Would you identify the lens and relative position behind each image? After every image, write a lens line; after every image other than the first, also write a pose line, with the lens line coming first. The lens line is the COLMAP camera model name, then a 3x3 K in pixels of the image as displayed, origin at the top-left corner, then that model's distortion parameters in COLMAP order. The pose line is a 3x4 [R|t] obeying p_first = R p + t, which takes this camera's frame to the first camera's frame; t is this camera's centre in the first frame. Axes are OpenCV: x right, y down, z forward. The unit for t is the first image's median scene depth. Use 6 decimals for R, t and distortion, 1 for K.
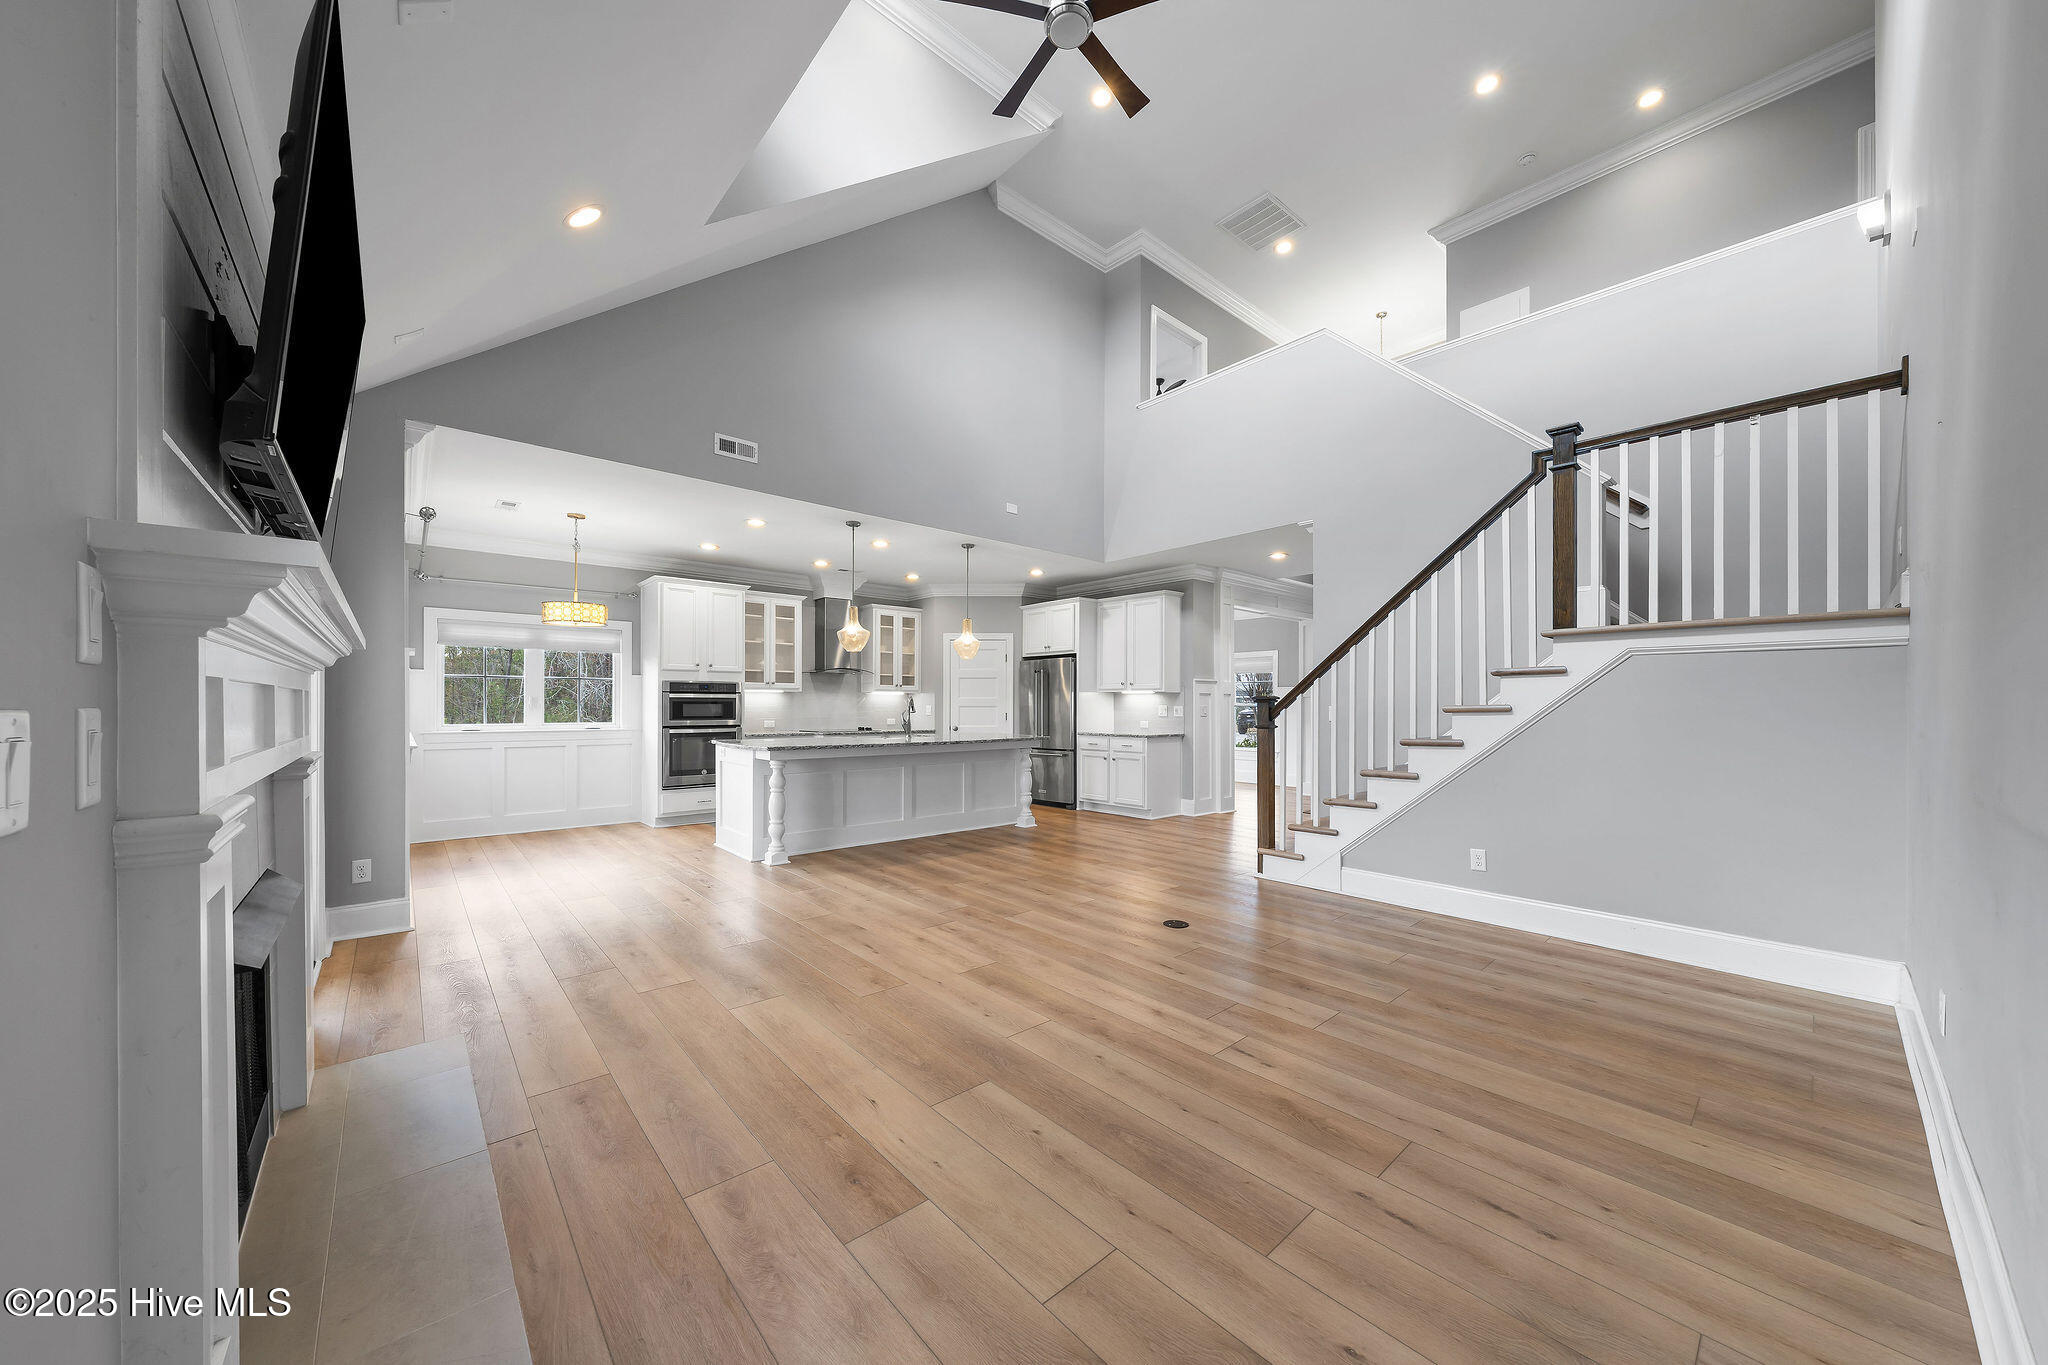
lens RADIAL K [[701.5, 0, 1025.0], [0, 701.5, 695.7], [0, 0, 1]] dist [0.000238, -0.000019]
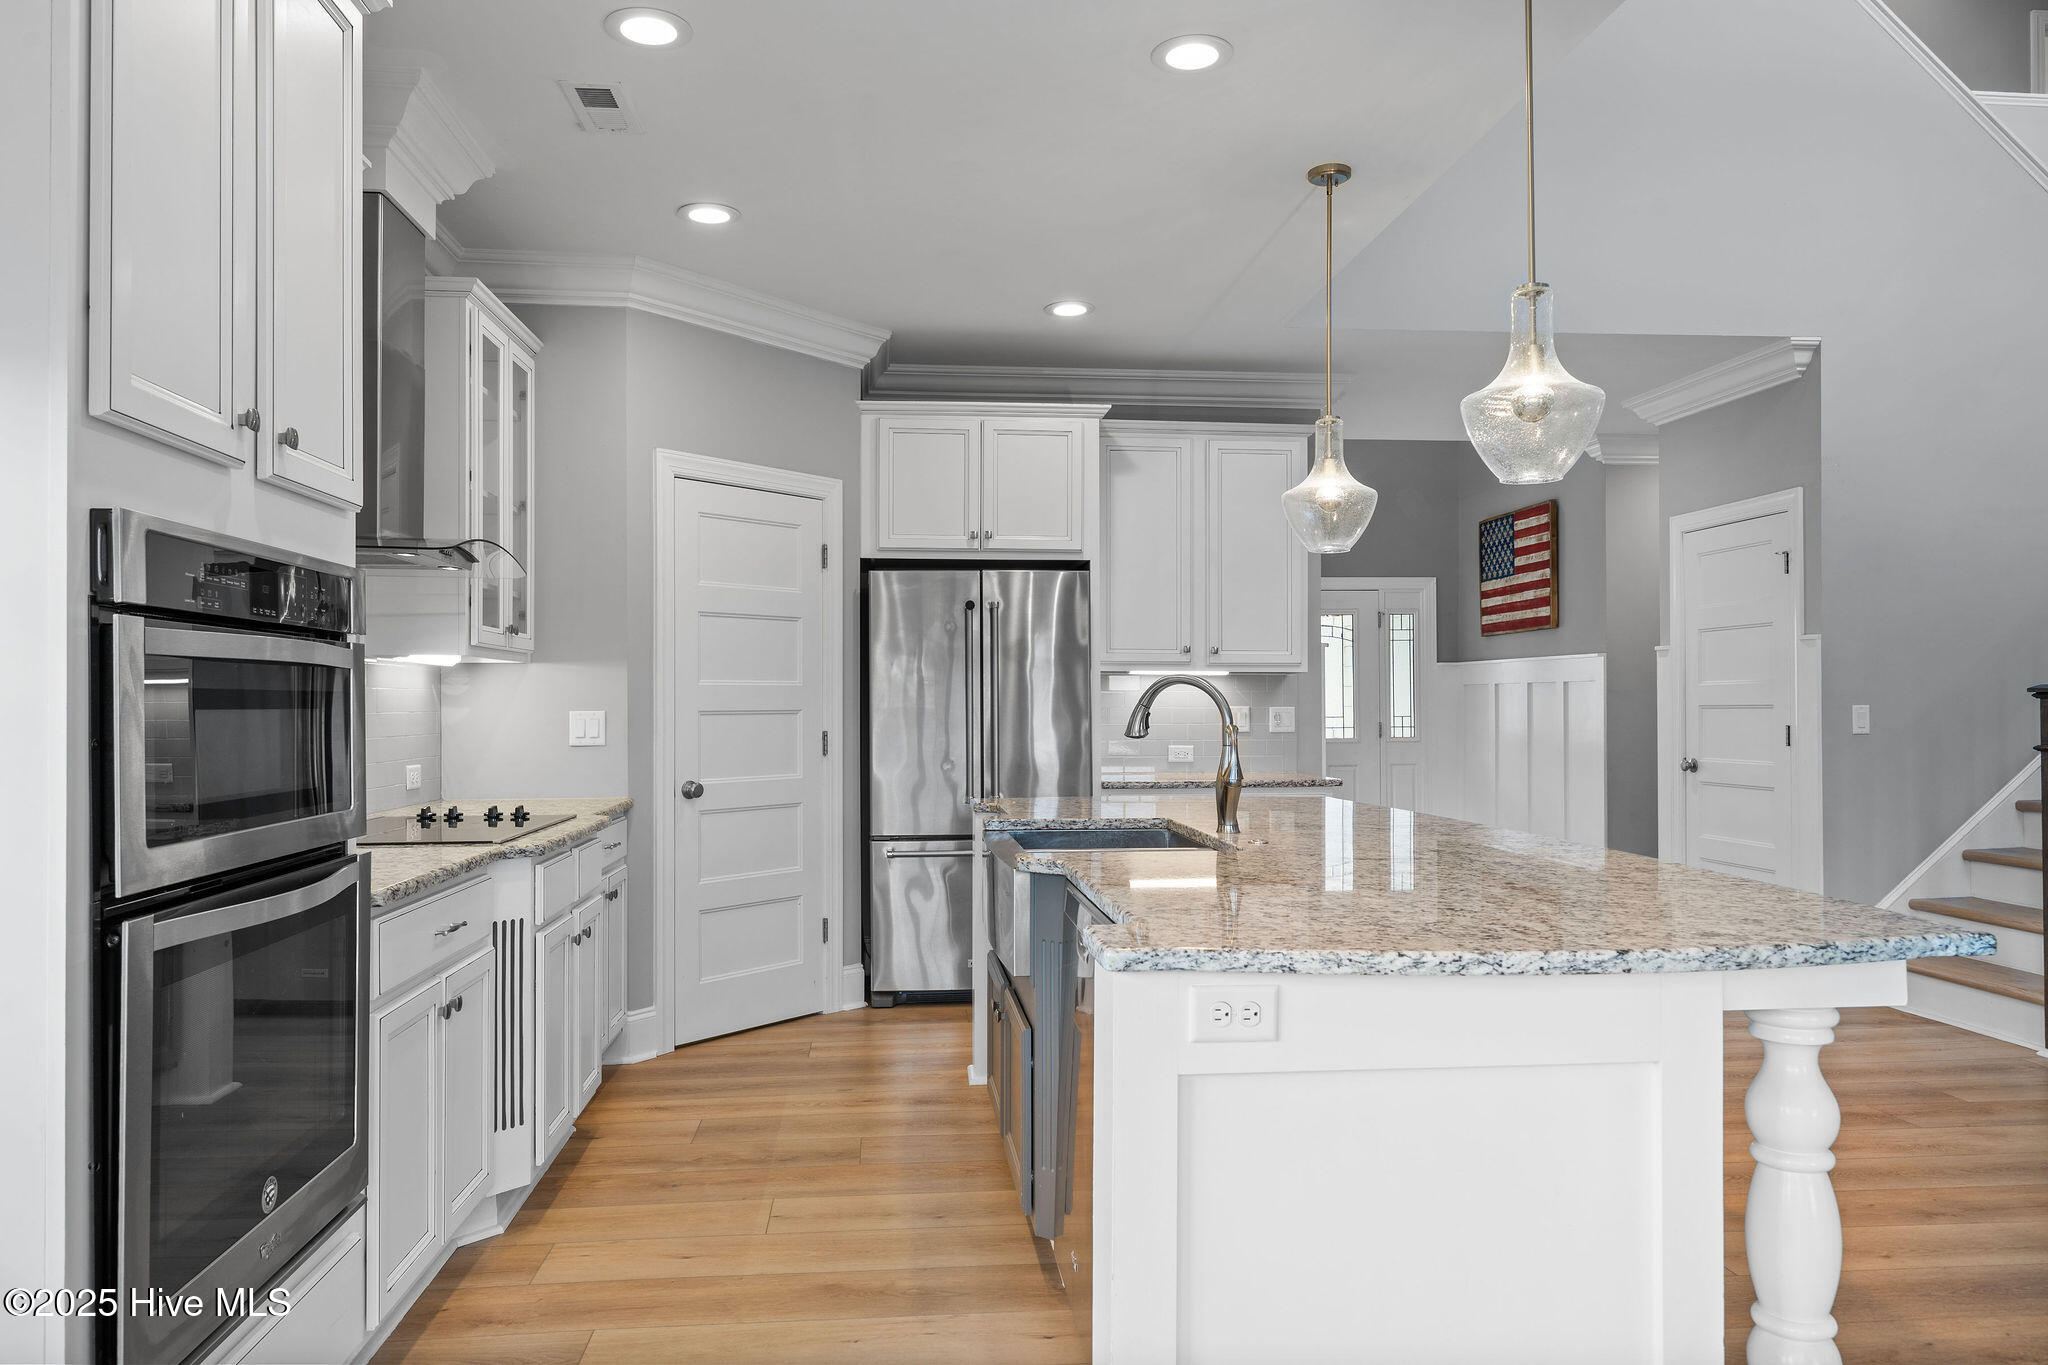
lens RADIAL K [[1402.6, 0, 1024.0], [0, 1402.6, 682.1], [0, 0, 1]] dist [-0.003844, -0.000264]
pose [[0.573057, 0.009337, 0.819463, -0.517198], [-0.001106, 0.999943, -0.010621, 0.009530], [-0.819515, 0.005180, 0.573034, 0.603066]]
